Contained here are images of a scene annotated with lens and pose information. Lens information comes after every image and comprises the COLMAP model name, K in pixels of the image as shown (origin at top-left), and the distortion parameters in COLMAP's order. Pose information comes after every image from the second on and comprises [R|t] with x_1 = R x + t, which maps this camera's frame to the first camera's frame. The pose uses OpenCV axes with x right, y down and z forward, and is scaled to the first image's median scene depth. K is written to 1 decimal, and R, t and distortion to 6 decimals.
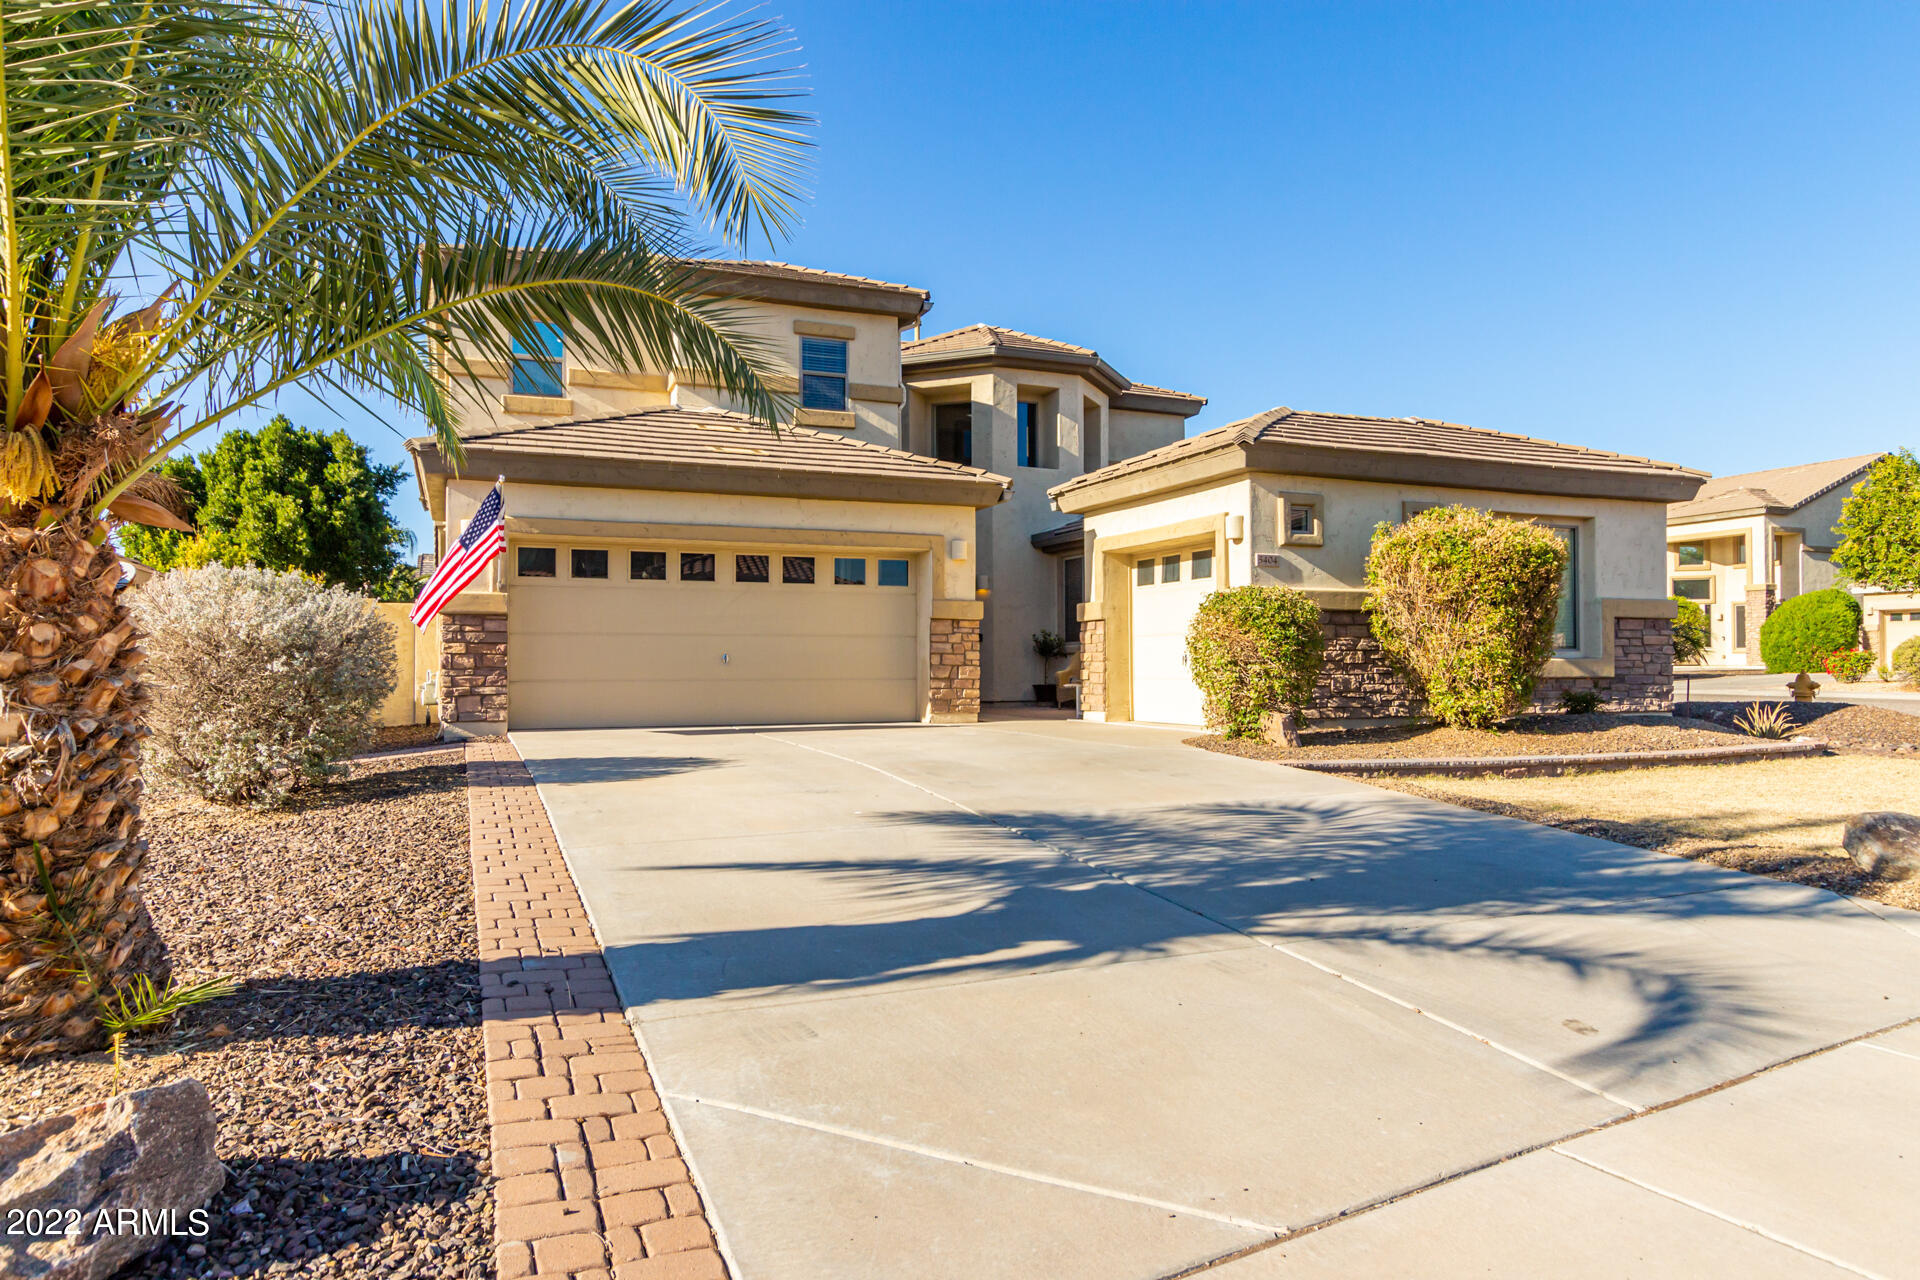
lens RADIAL K [[1162.4, 0, 961.2], [0, 1162.4, 641.6], [0, 0, 1]] dist [-0.003017, -0.000531]
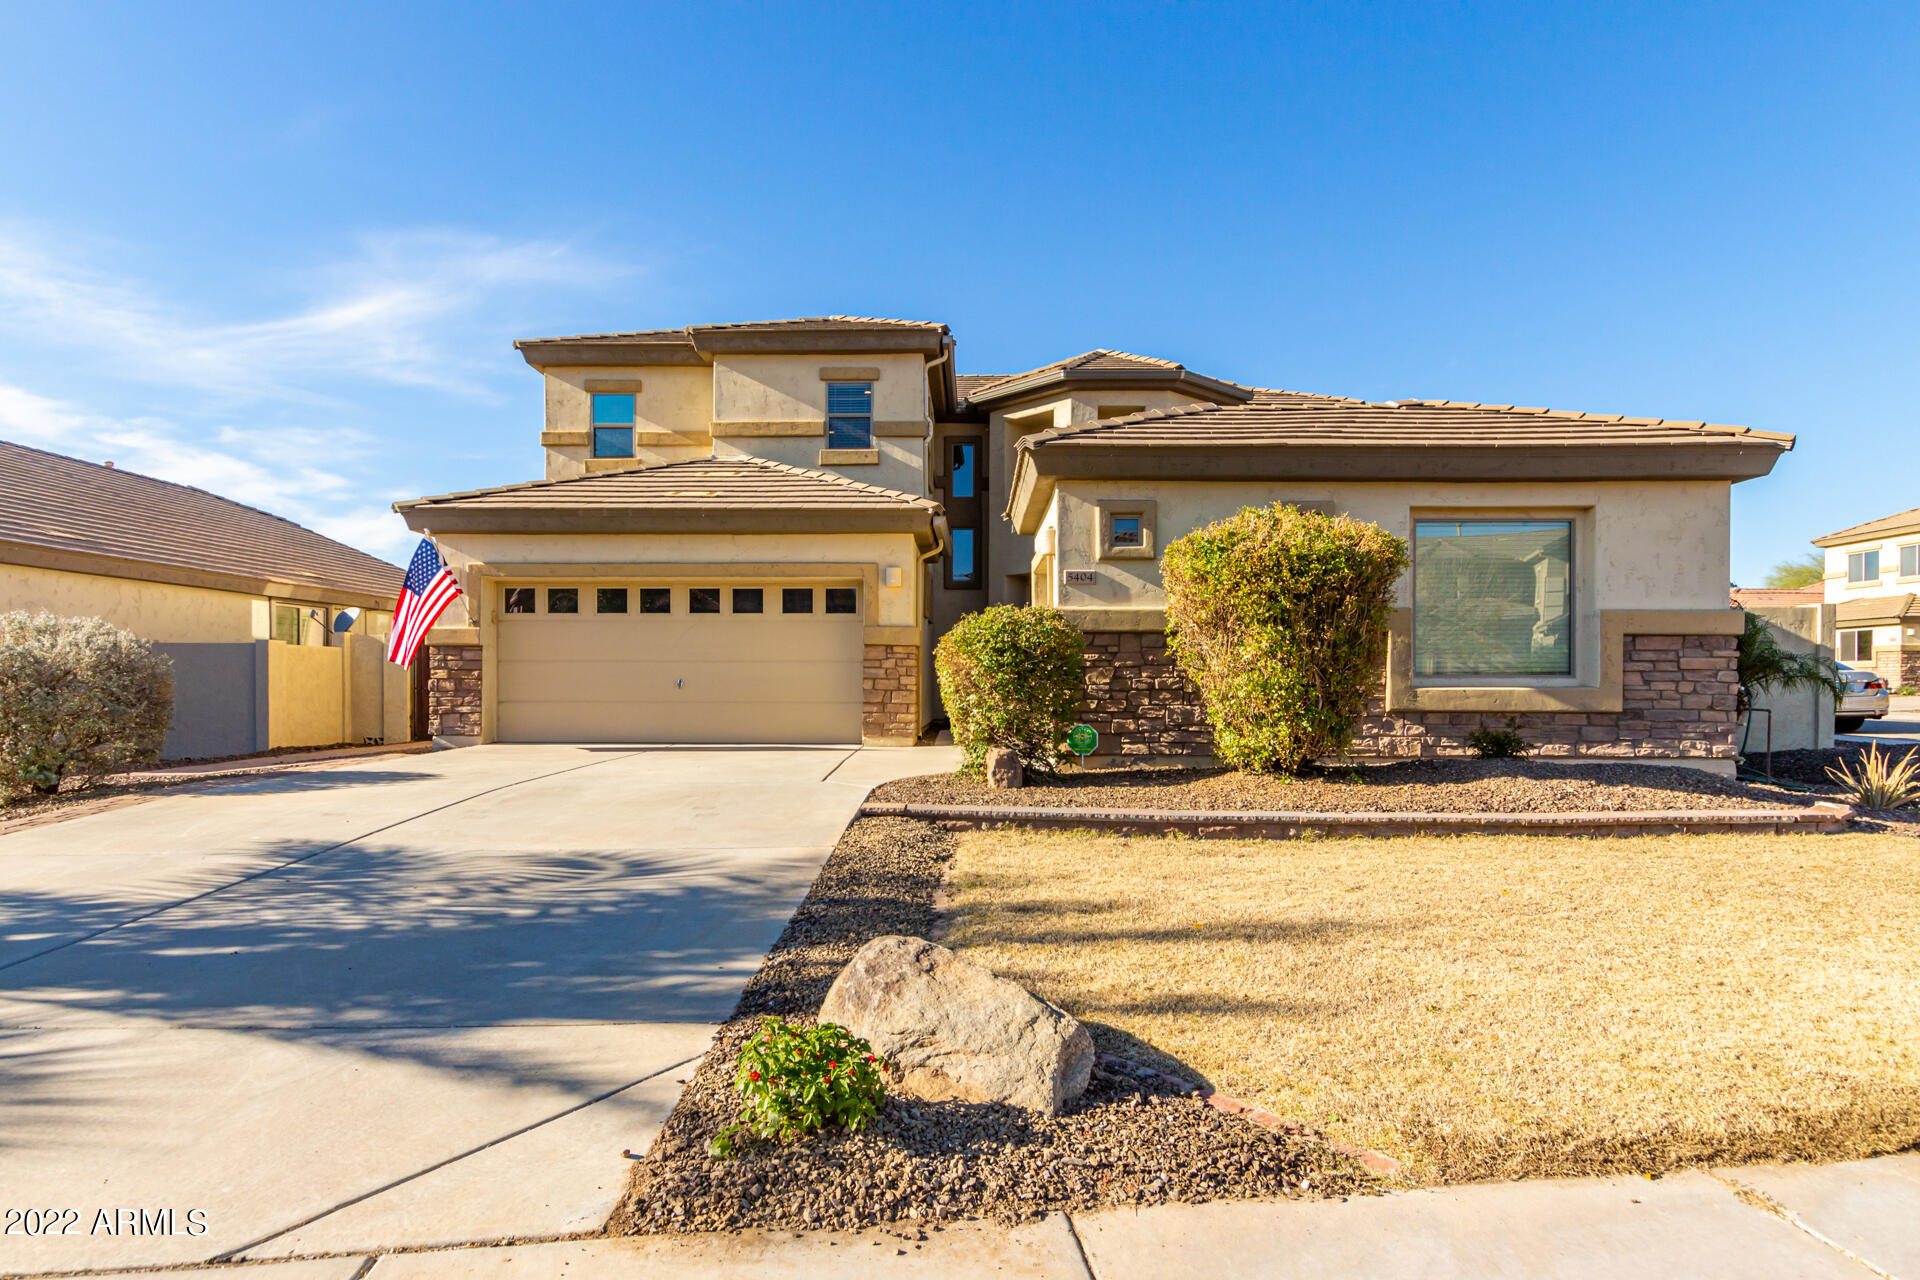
lens RADIAL K [[1038.8, 0, 960.1], [0, 1038.8, 682.9], [0, 0, 1]] dist [-0.006664, -0.000771]
pose [[0.919642, 0.004342, -0.392735, 0.432194], [0.003754, 0.999796, 0.019845, -0.004013], [0.392741, -0.019724, 0.919438, 0.194897]]
